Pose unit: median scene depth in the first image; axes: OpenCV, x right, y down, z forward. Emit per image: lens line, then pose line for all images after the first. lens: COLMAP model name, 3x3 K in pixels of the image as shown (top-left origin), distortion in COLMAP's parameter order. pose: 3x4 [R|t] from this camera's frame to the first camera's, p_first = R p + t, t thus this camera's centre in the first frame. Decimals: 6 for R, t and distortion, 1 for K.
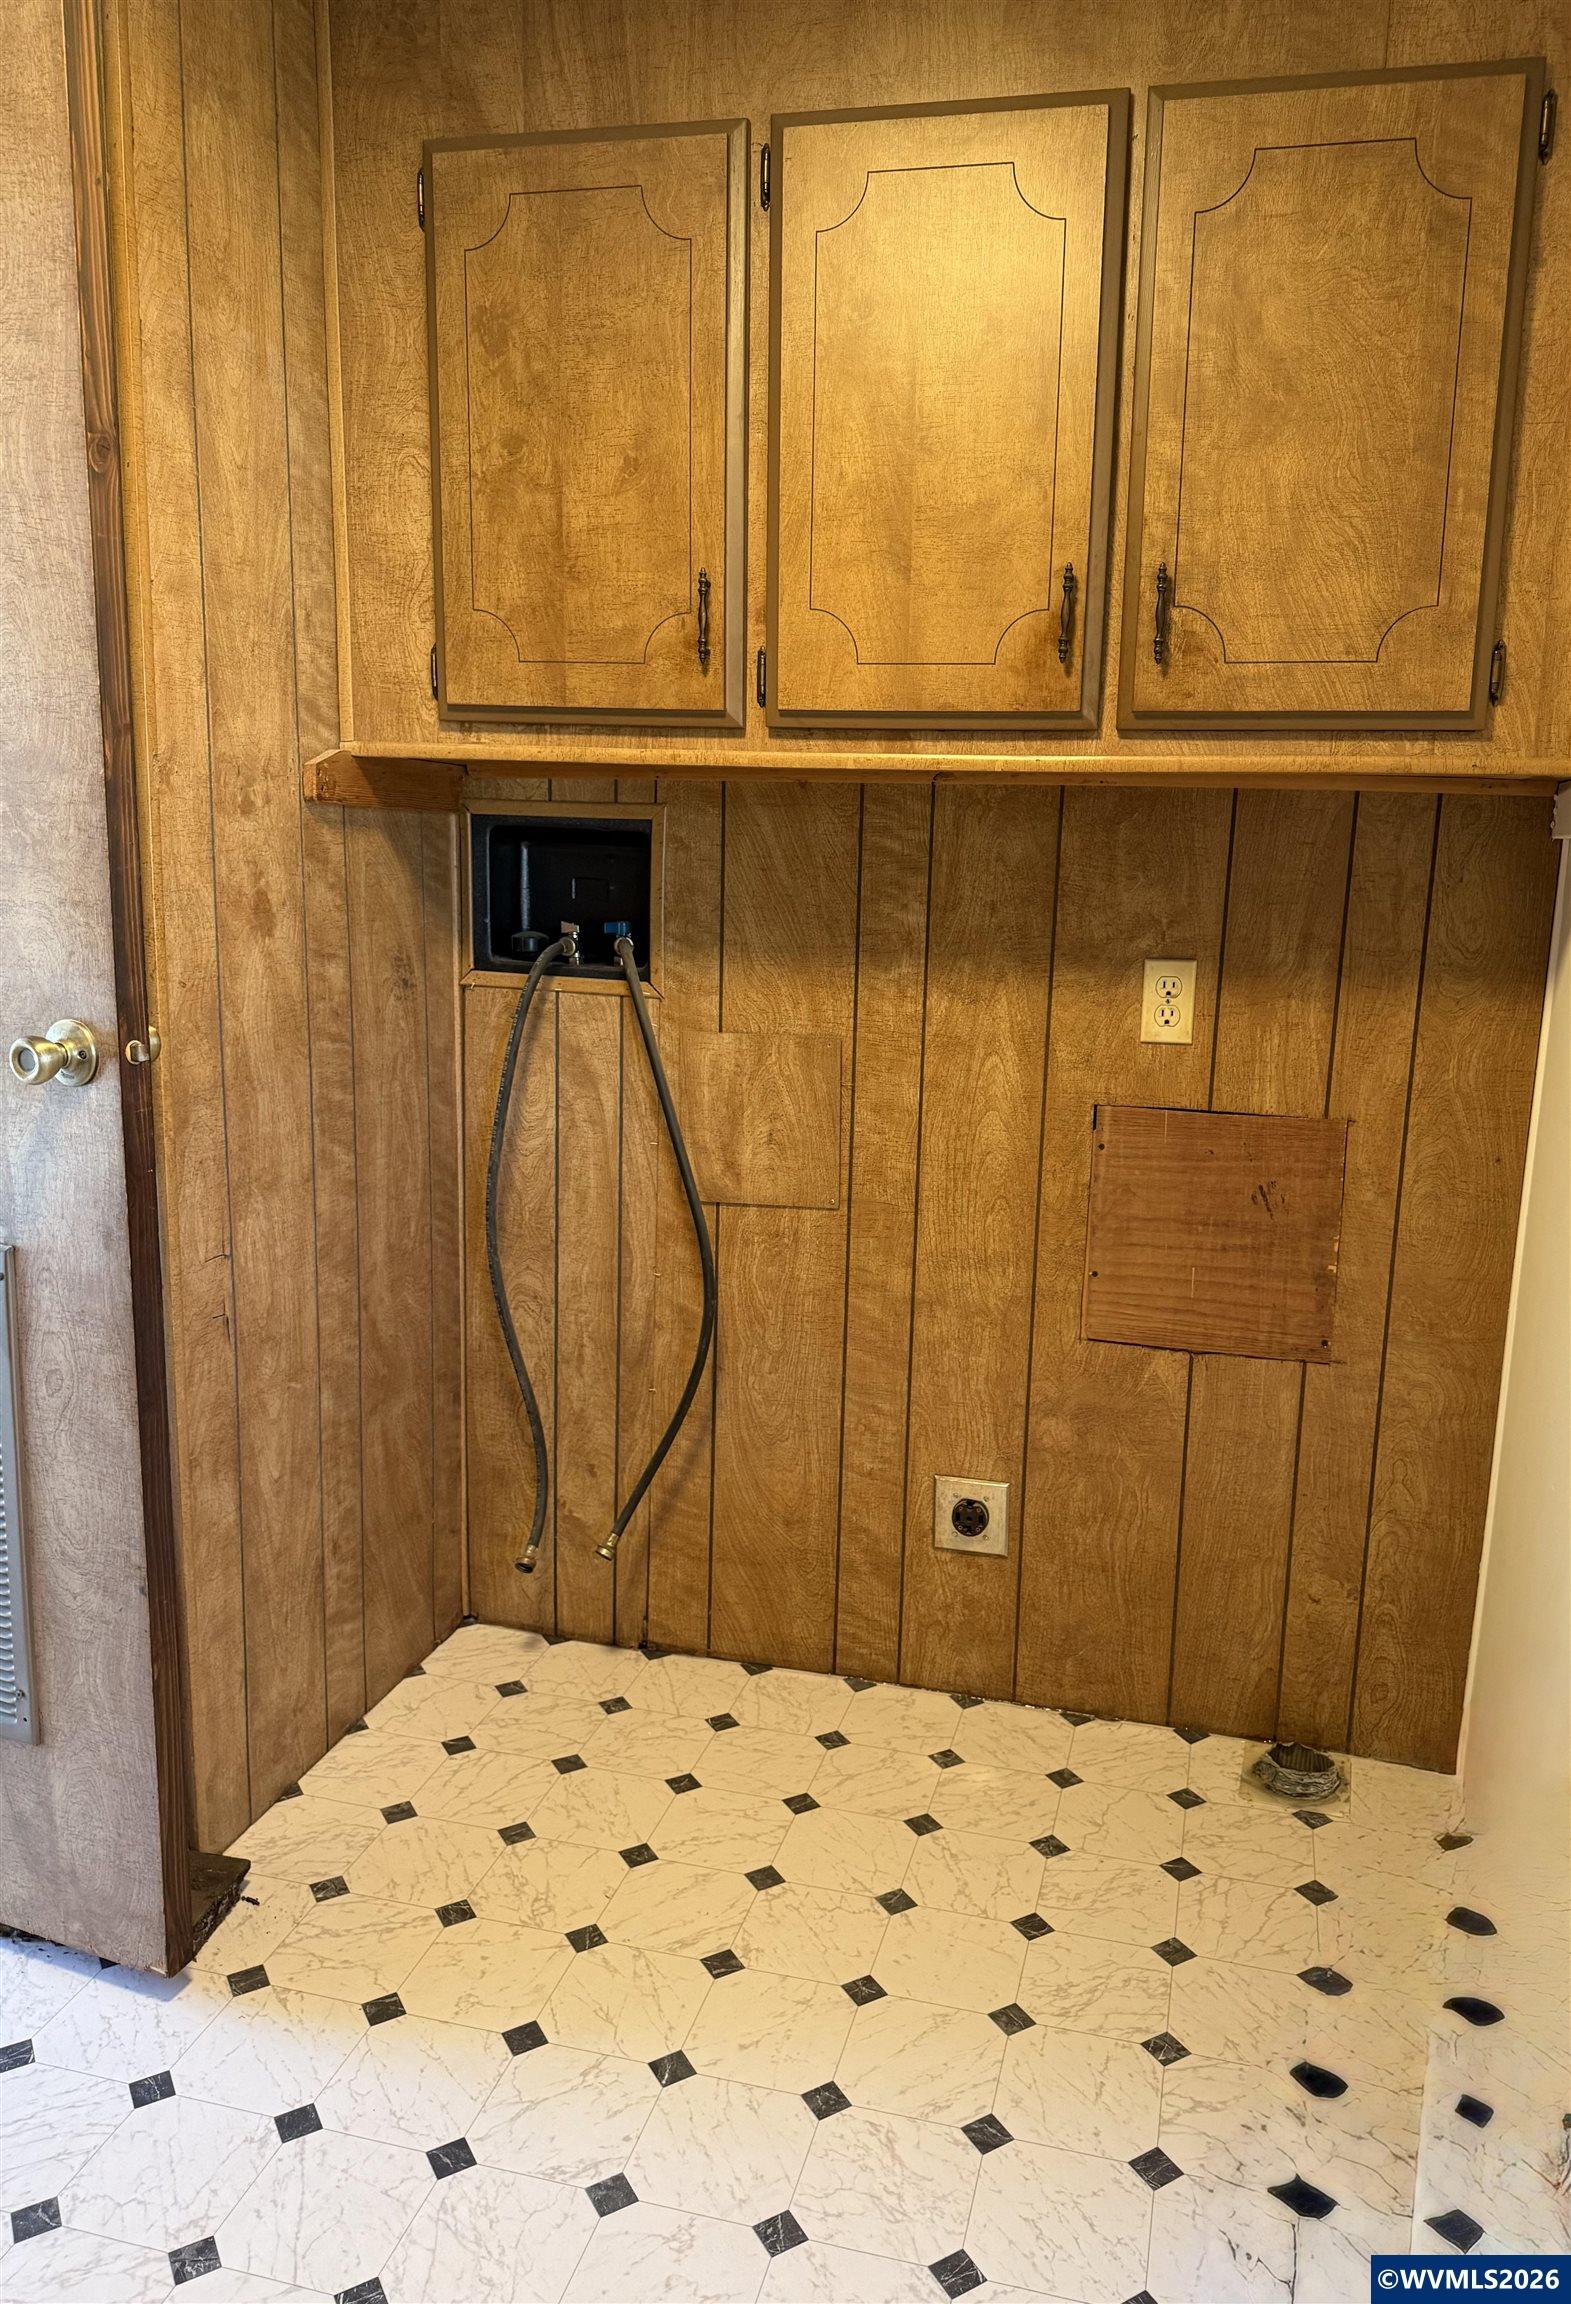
lens RADIAL K [[1573.3, 0, 767.7], [0, 1573.3, 1152.7], [0, 0, 1]] dist [0.075545, -0.059722]
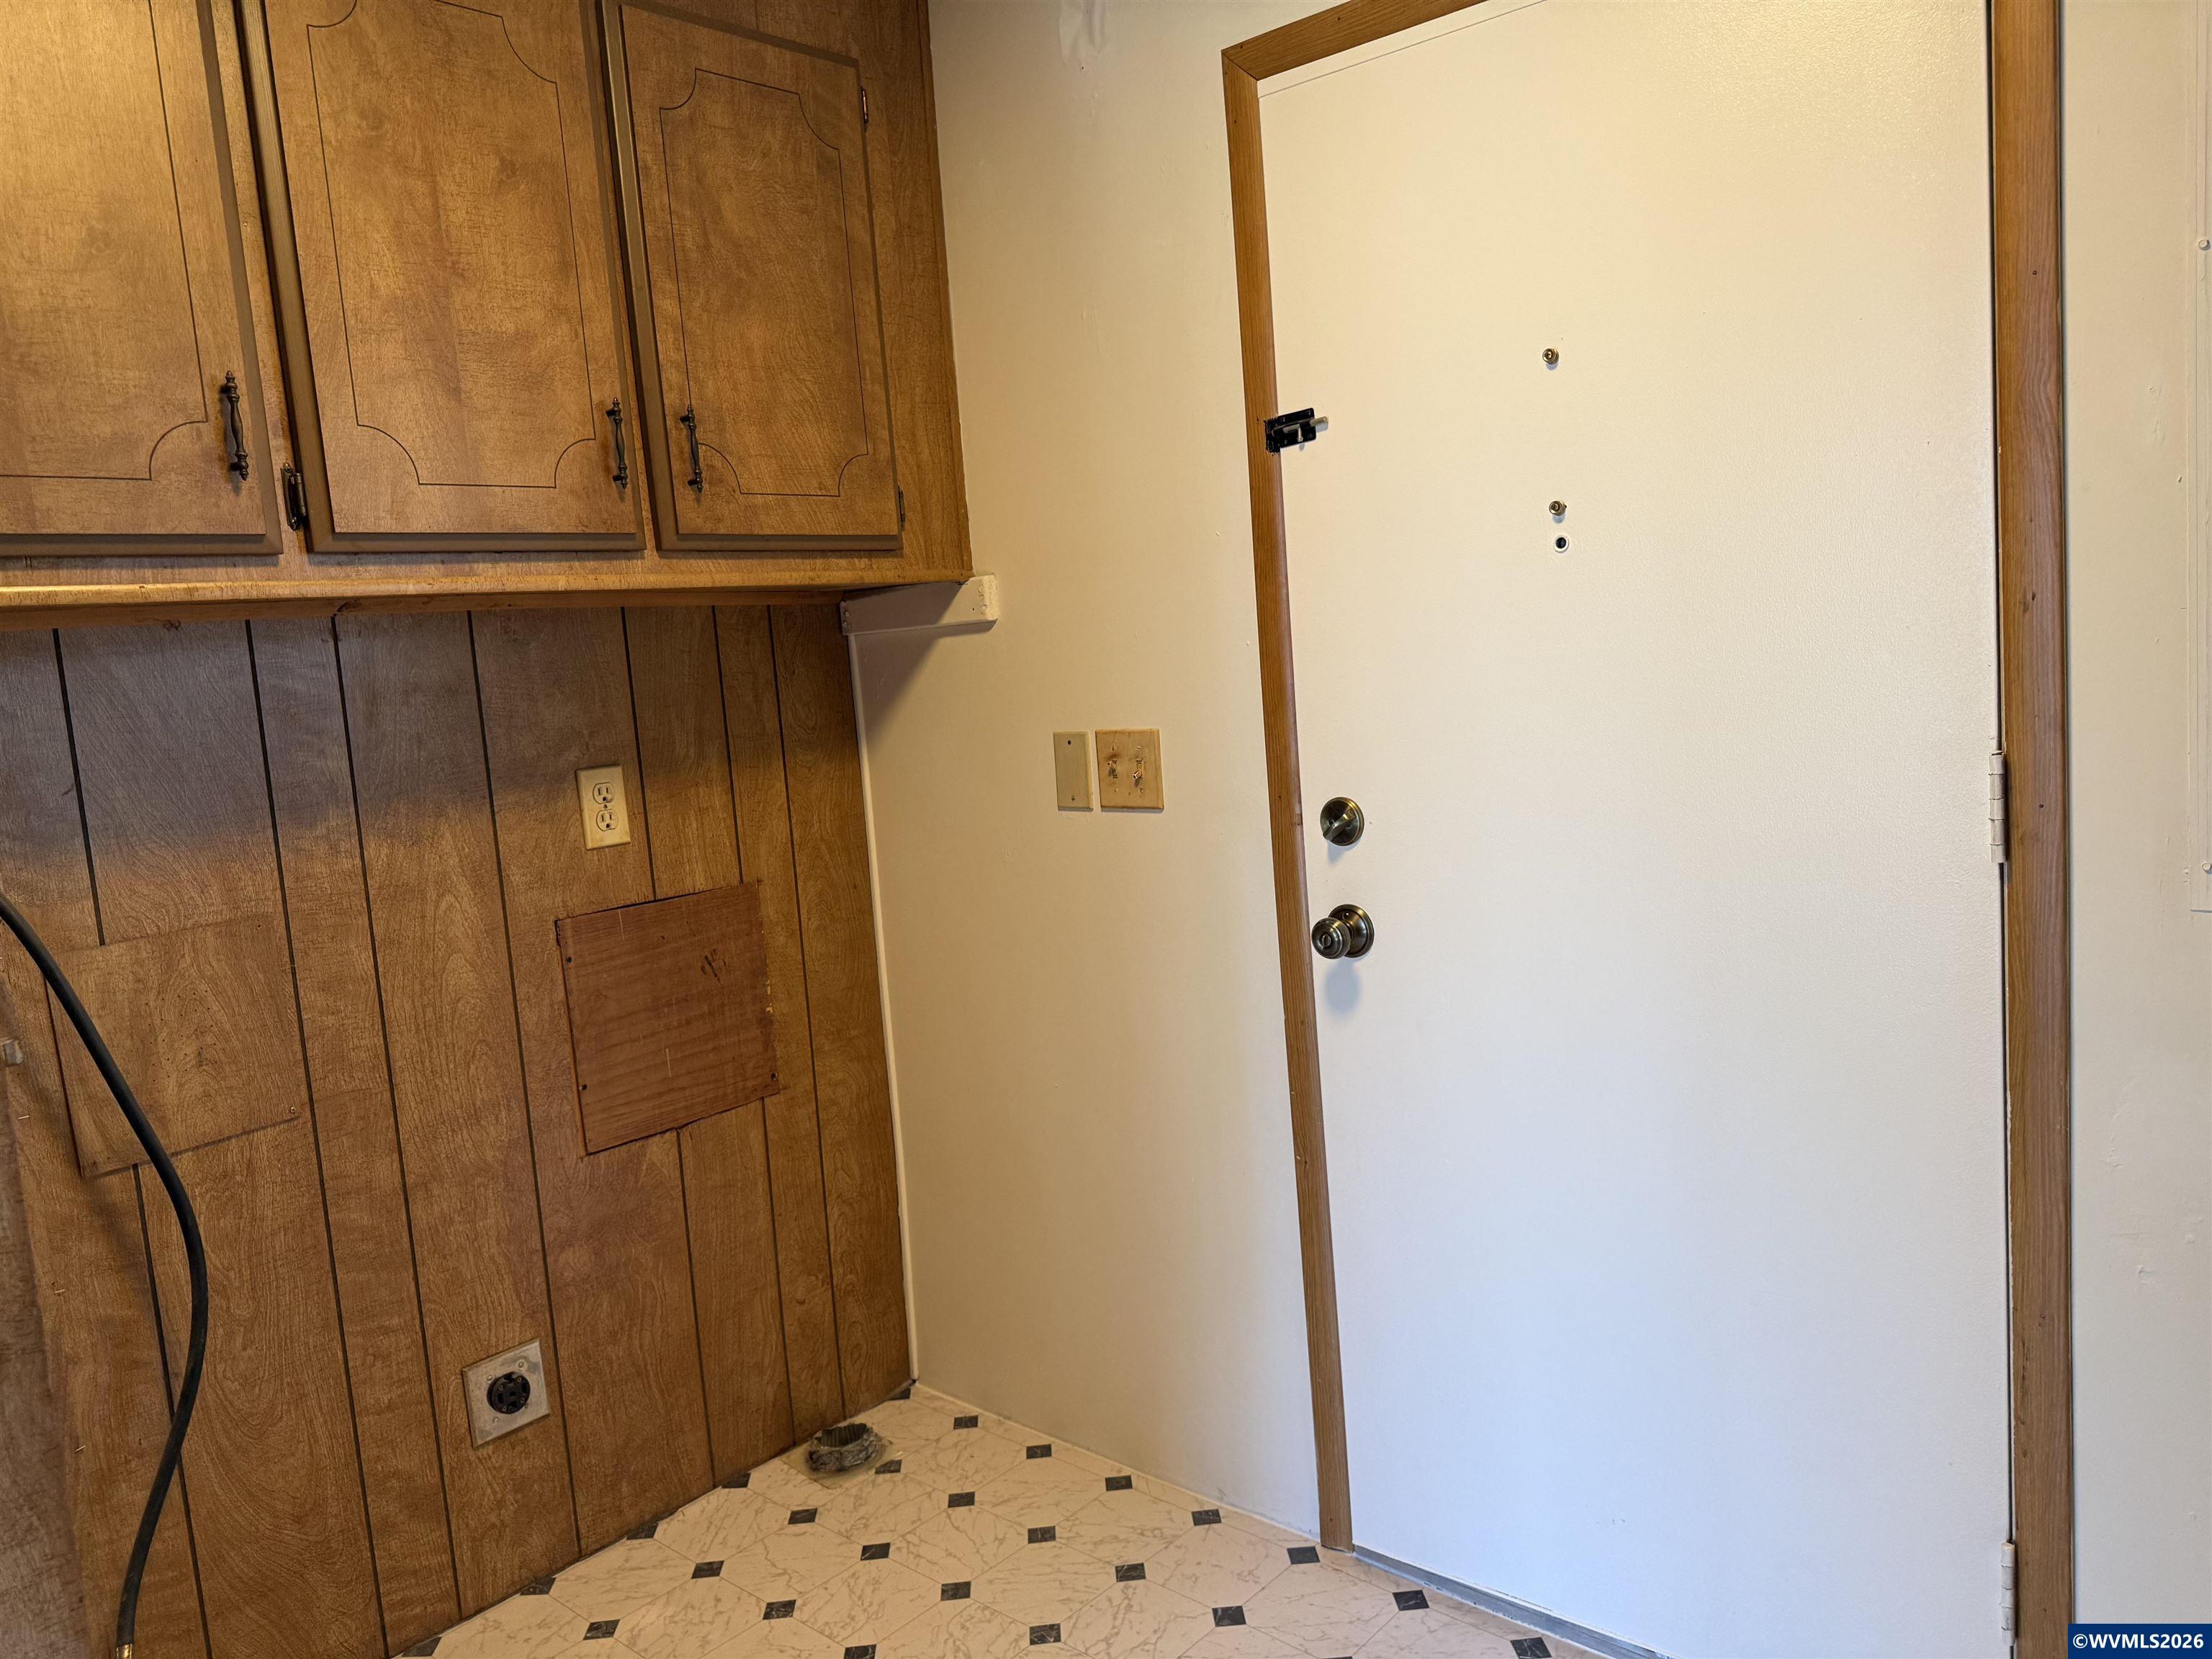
lens RADIAL K [[1568.2, 0, 1117.3], [0, 1568.2, 841.3], [0, 0, 1]] dist [0.077963, -0.089732]
pose [[0.475510, -0.178736, 0.861361, -0.489301], [0.250073, 0.966211, 0.062441, -0.053960], [-0.843418, 0.185712, 0.504141, 0.191587]]
